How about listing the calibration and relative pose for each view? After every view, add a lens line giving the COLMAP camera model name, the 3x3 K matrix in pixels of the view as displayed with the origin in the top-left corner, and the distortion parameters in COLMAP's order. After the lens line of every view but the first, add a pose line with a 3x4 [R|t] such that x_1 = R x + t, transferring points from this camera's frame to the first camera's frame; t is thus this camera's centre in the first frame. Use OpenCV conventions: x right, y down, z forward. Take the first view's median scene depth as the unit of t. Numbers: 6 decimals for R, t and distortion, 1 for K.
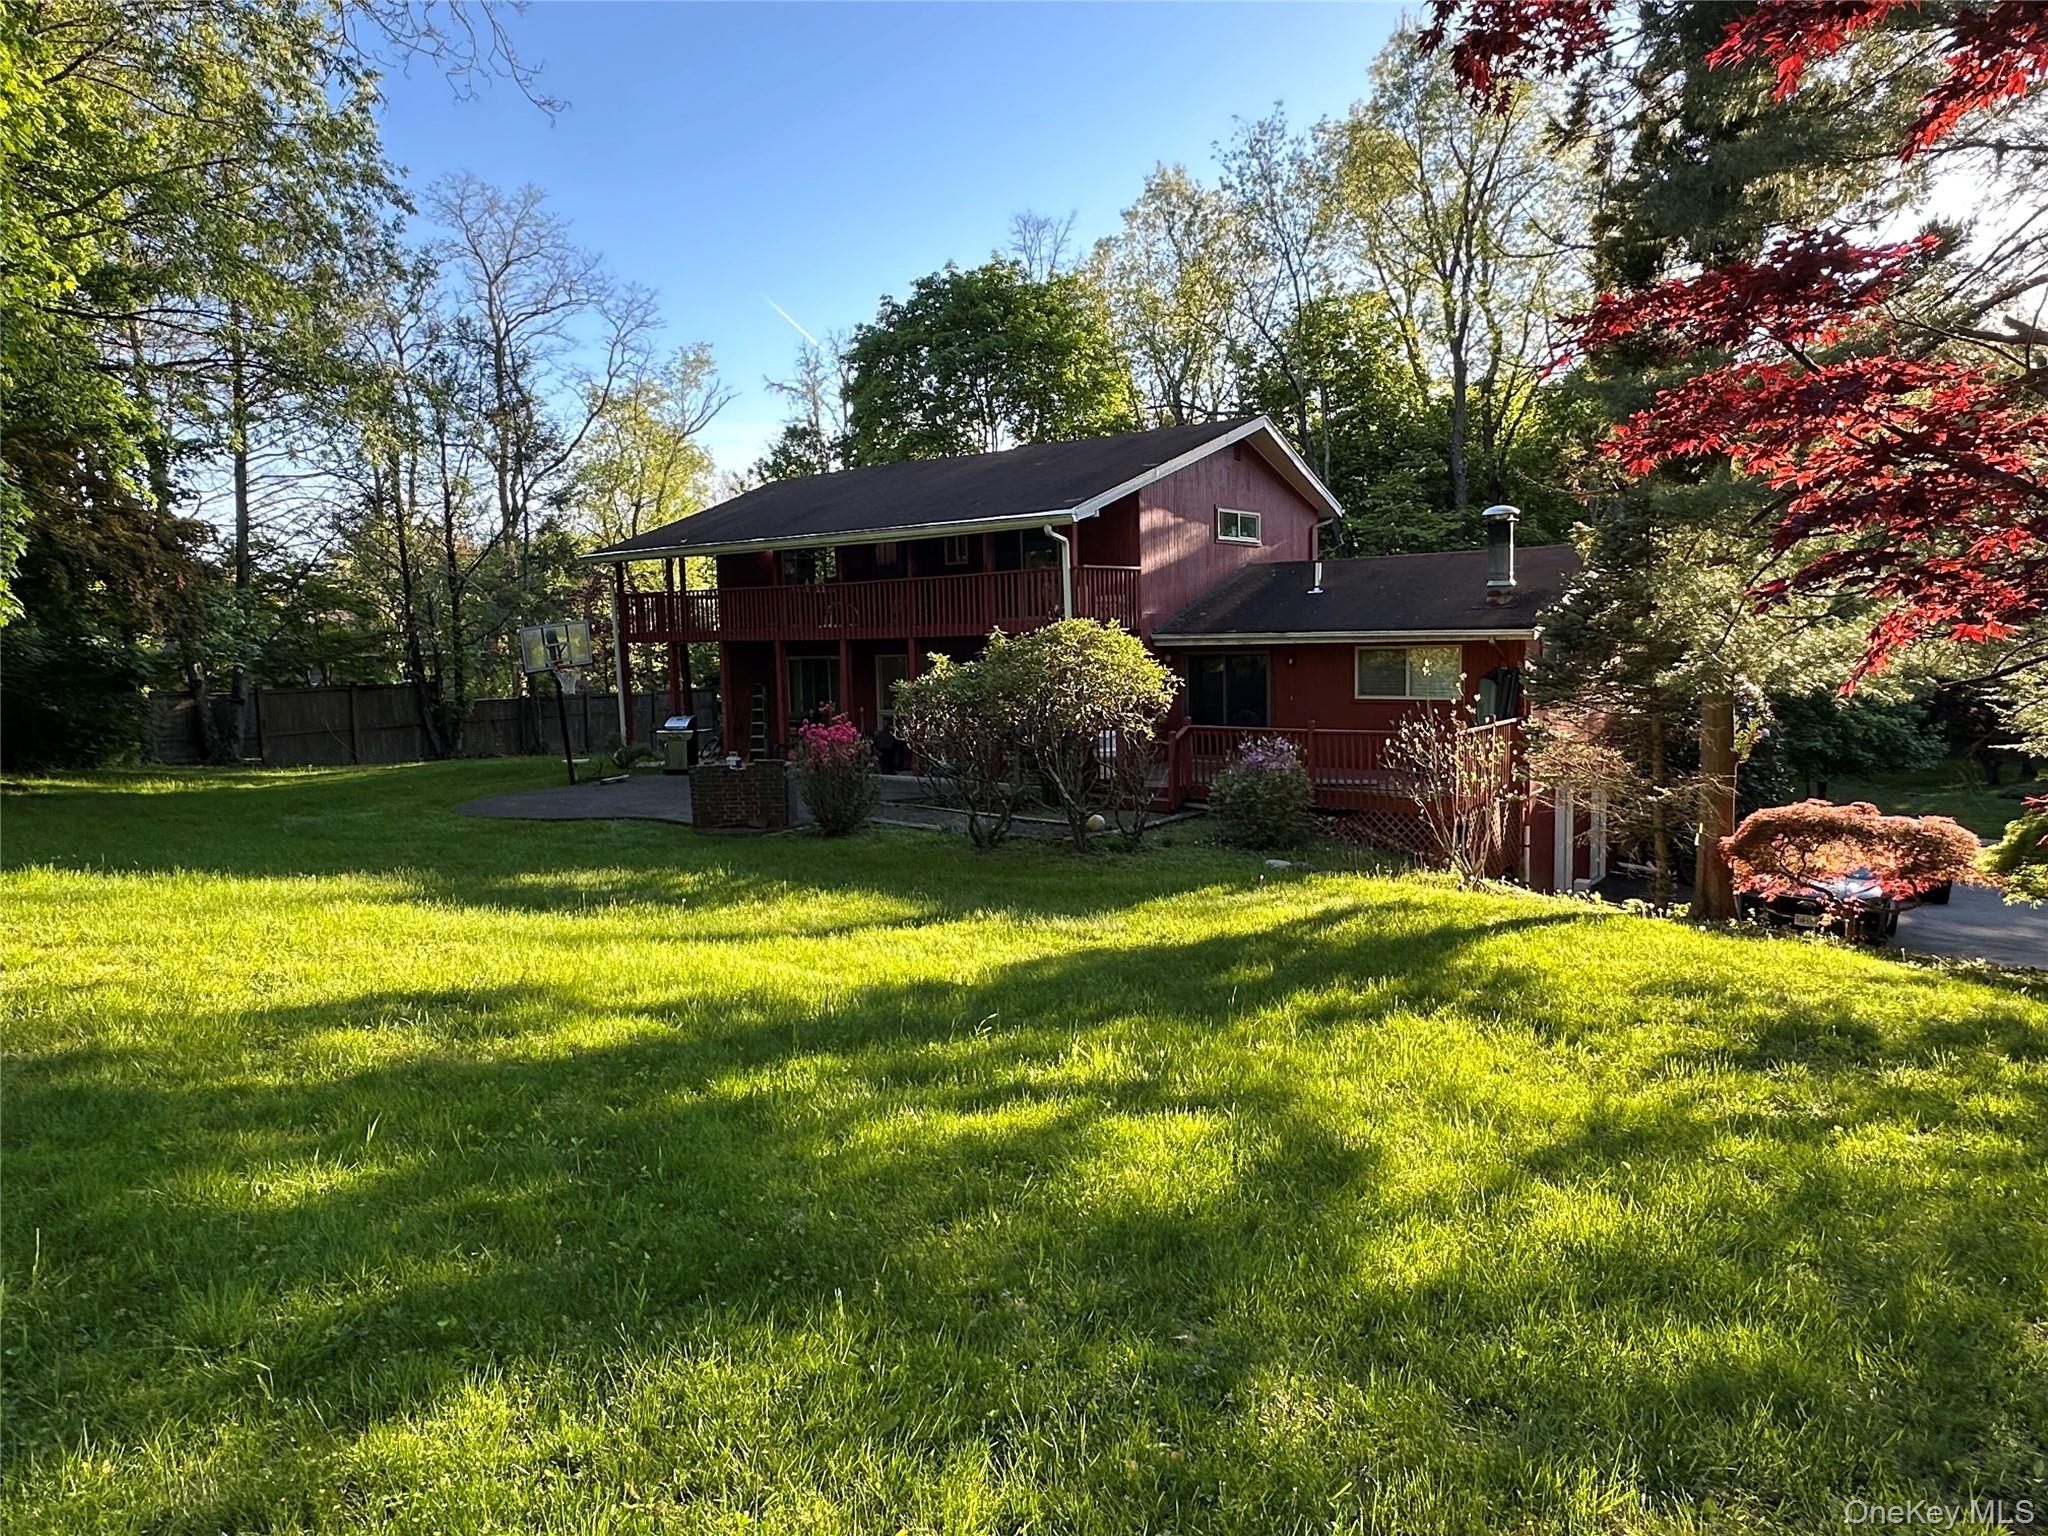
lens RADIAL K [[1267.5, 0, 1024.0], [0, 1267.5, 768.0], [0, 0, 1]] dist [0.003196, 0.000739]
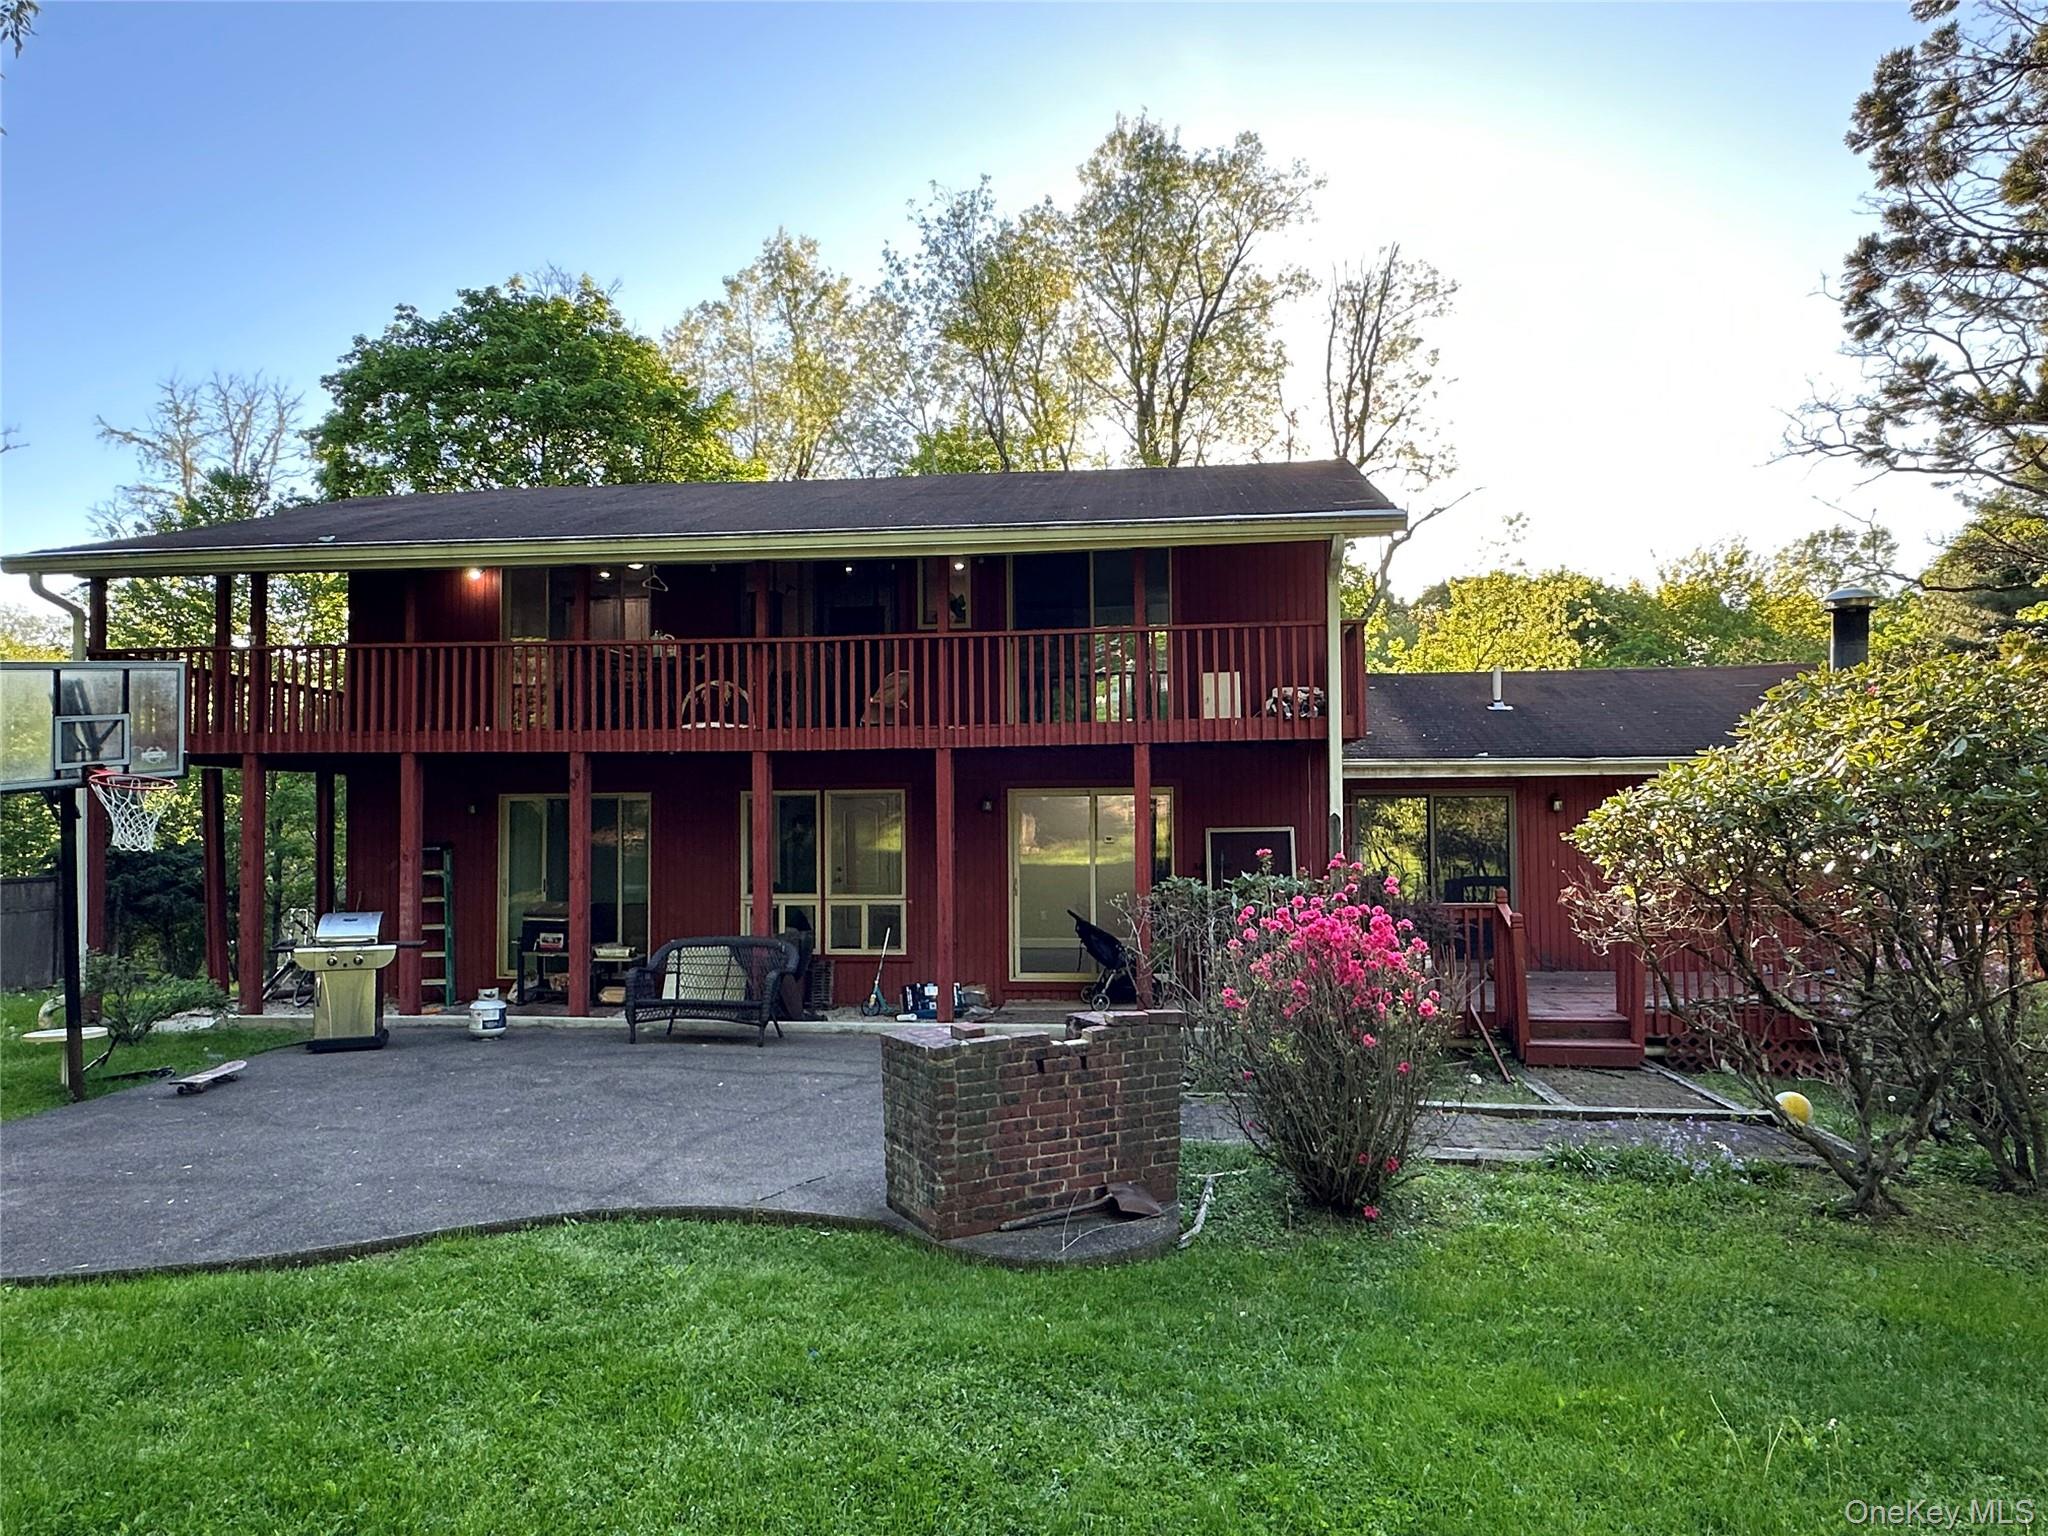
lens RADIAL K [[1218.3, 0, 1024.0], [0, 1218.3, 768.0], [0, 0, 1]] dist [-0.006241, -0.001686]
pose [[0.849346, 0.034475, 0.526710, -0.167188], [0.044671, 0.989590, -0.136807, -0.012384], [-0.525943, 0.139725, 0.838964, 0.298495]]
